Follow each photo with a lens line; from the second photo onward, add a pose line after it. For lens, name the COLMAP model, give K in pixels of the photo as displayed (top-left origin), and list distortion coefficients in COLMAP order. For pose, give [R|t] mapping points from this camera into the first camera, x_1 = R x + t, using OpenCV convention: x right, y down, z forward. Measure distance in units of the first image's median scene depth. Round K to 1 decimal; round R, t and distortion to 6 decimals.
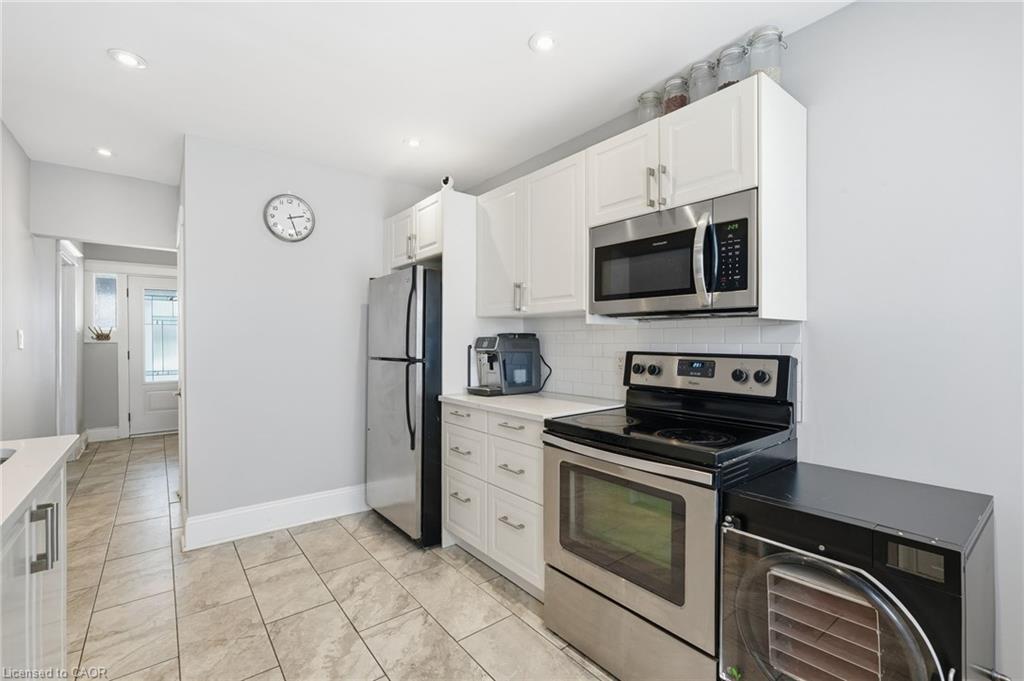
lens RADIAL K [[453.2, 0, 509.1], [0, 453.2, 342.5], [0, 0, 1]] dist [-0.007371, 0.007677]
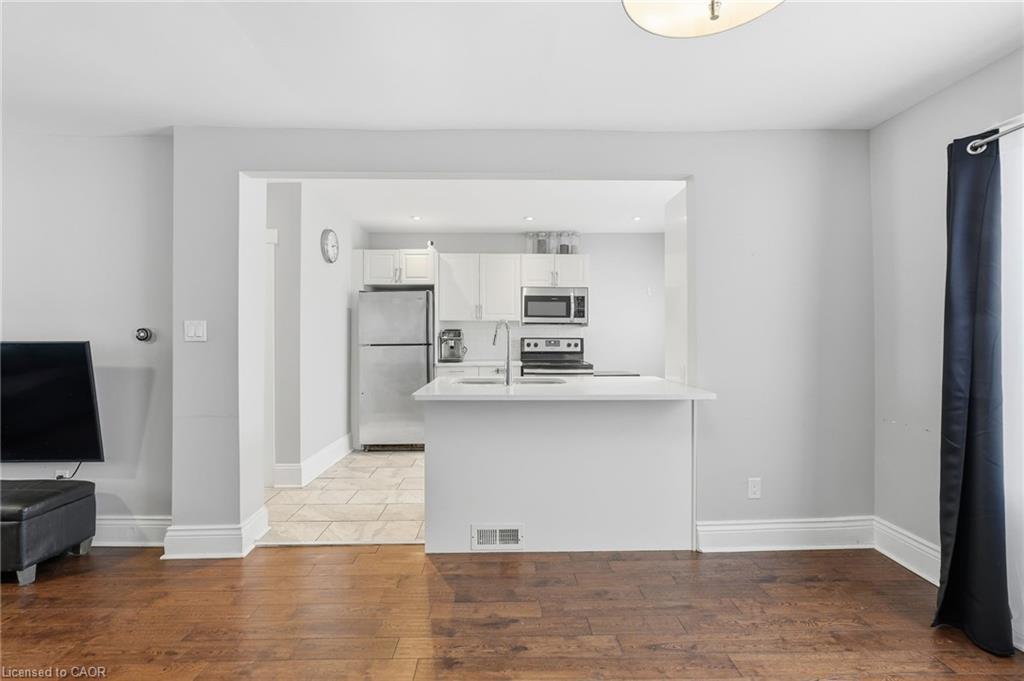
lens RADIAL K [[453.2, 0, 503.8], [0, 453.2, 333.5], [0, 0, 1]] dist [-0.007371, 0.007677]
pose [[0.606241, 0.000268, 0.795281, -1.749767], [0.003652, 0.999988, -0.003121, 0.004544], [-0.795272, 0.004797, 0.606233, -0.381045]]
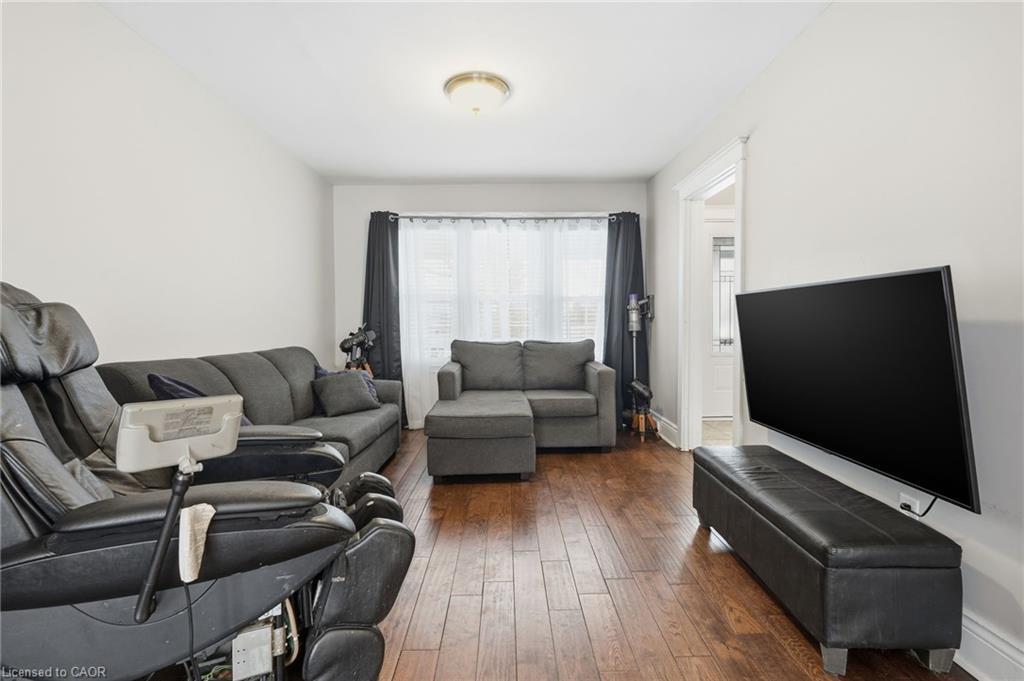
lens RADIAL K [[453.2, 0, 507.9], [0, 453.2, 337.8], [0, 0, 1]] dist [-0.007371, 0.007677]
pose [[0.795528, 0.017353, -0.605668, -1.568985], [0.001440, 0.999533, 0.030530, 0.087636], [0.605915, -0.025160, 0.795132, 0.365081]]
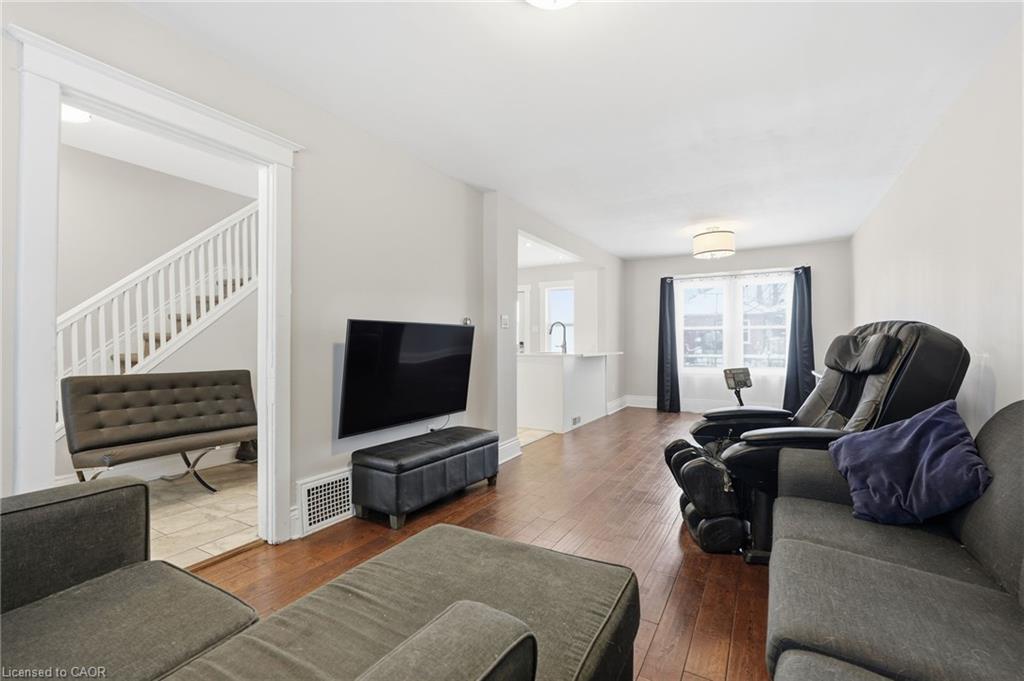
lens RADIAL K [[453.2, 0, 515.8], [0, 453.2, 342.5], [0, 0, 1]] dist [-0.007371, 0.007677]
pose [[-0.372458, 0.000631, 0.928049, -3.090675], [0.006082, 0.999980, 0.001761, 0.074658], [-0.928029, 0.006301, -0.372455, 1.626689]]
